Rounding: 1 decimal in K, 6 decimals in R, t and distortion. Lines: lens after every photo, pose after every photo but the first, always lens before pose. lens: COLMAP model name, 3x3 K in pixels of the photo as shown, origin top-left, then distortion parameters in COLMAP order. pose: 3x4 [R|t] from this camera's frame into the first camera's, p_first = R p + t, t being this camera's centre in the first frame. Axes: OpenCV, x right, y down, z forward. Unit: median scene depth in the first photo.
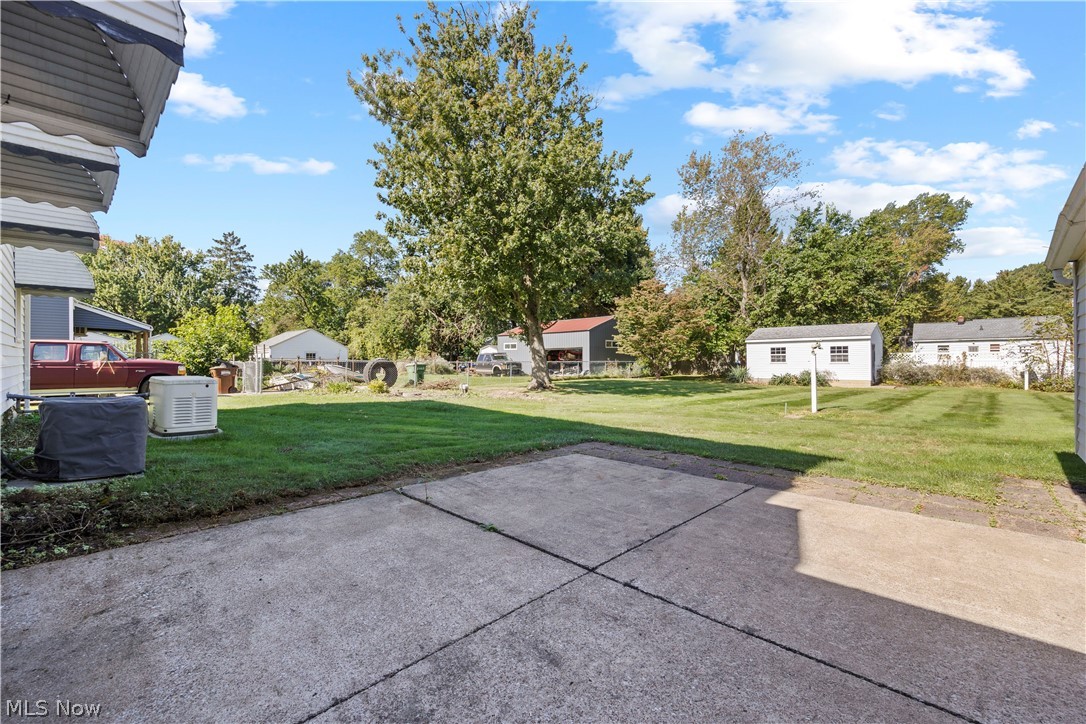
lens RADIAL K [[446.0, 0, 543.0], [0, 446.0, 362.0], [0, 0, 1]] dist [0.000634, -0.000042]
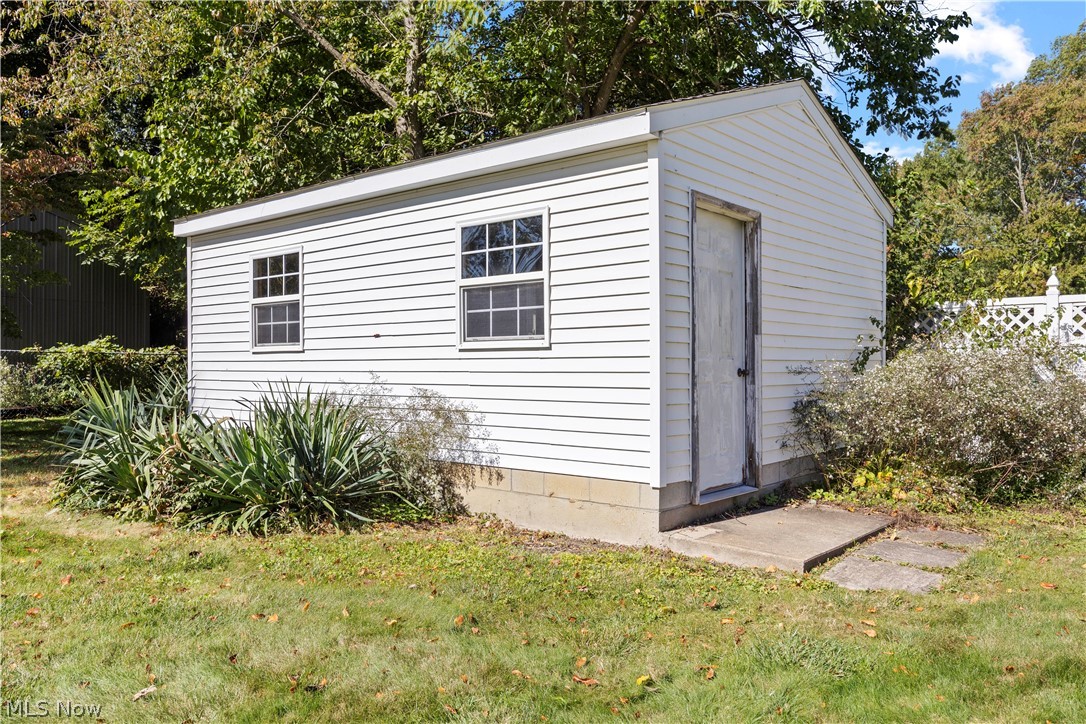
lens RADIAL K [[831.8, 0, 543.0], [0, 831.8, 362.0], [0, 0, 1]] dist [-0.000789, -0.000601]
pose [[0.997992, 0.010200, 0.062516, 0.601780], [-0.009668, 0.999914, -0.008818, 0.008679], [-0.062600, 0.008196, 0.998005, 0.678586]]
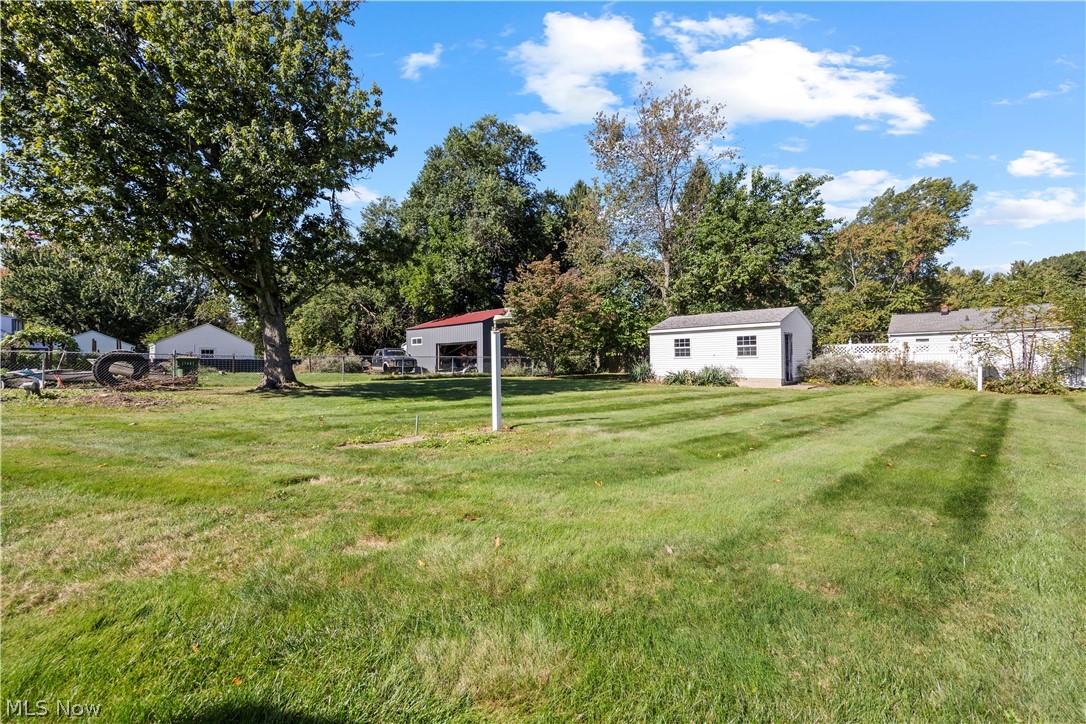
lens RADIAL K [[436.3, 0, 543.0], [0, 436.3, 362.0], [0, 0, 1]] dist [-0.000474, 0.000131]
pose [[0.999096, -0.002499, -0.042448, 0.302347], [0.002548, 0.999996, 0.001106, 0.008500], [0.042445, -0.001214, 0.999098, 0.184449]]
